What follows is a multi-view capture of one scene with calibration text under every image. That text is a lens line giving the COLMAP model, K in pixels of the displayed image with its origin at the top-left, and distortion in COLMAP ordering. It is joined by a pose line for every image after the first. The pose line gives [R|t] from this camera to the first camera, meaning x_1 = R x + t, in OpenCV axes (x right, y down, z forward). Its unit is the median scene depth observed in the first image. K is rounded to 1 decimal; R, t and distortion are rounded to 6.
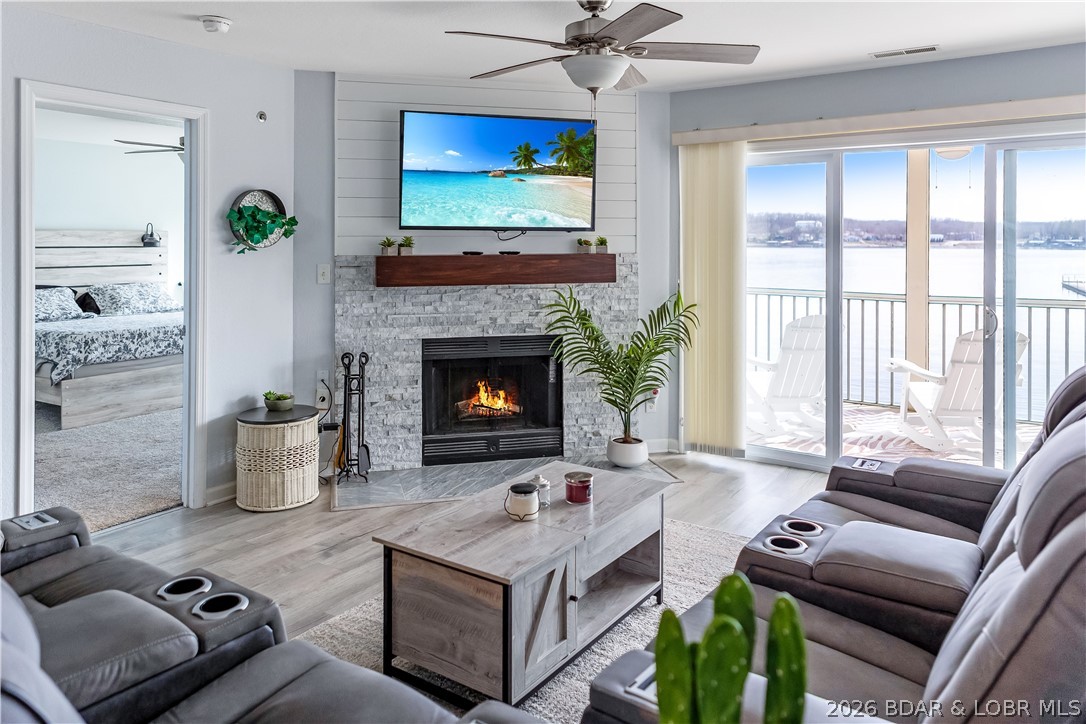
lens RADIAL K [[735.9, 0, 523.9], [0, 735.9, 231.7], [0, 0, 1]] dist [0.010480, 0.005049]
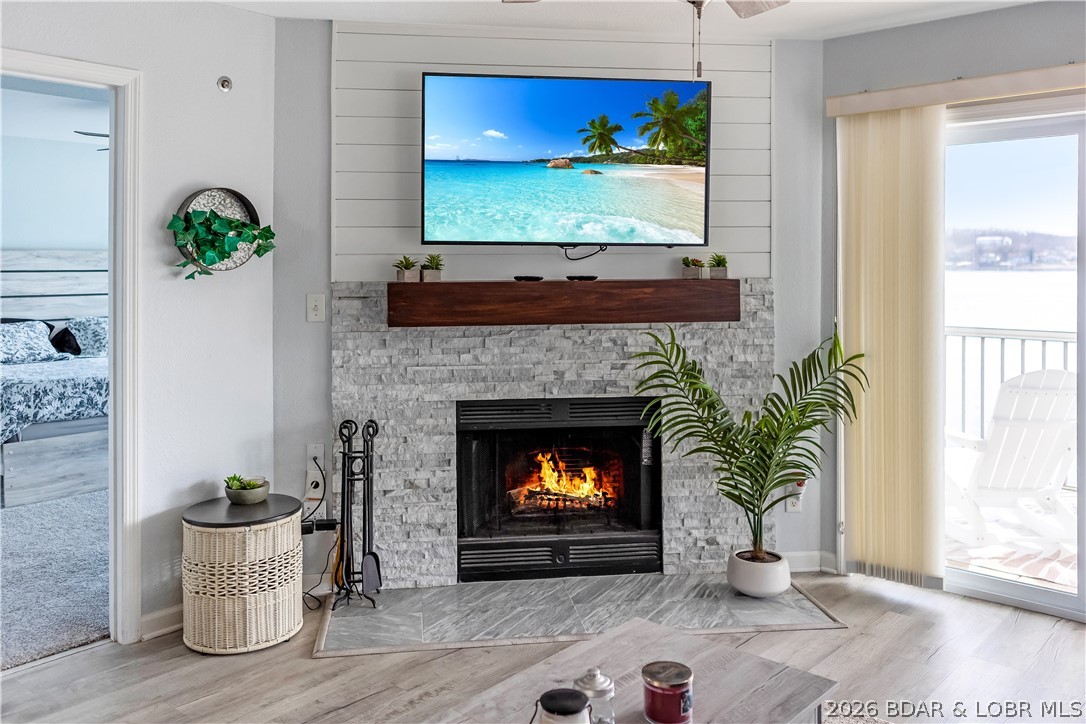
lens RADIAL K [[876.9, 0, 525.9], [0, 876.9, 263.2], [0, 0, 1]] dist [0.031790, 0.003122]
pose [[0.992766, -0.002181, -0.120047, 0.026480], [0.003704, 0.999915, 0.012471, 0.004428], [0.120009, -0.012826, 0.992690, 0.173035]]
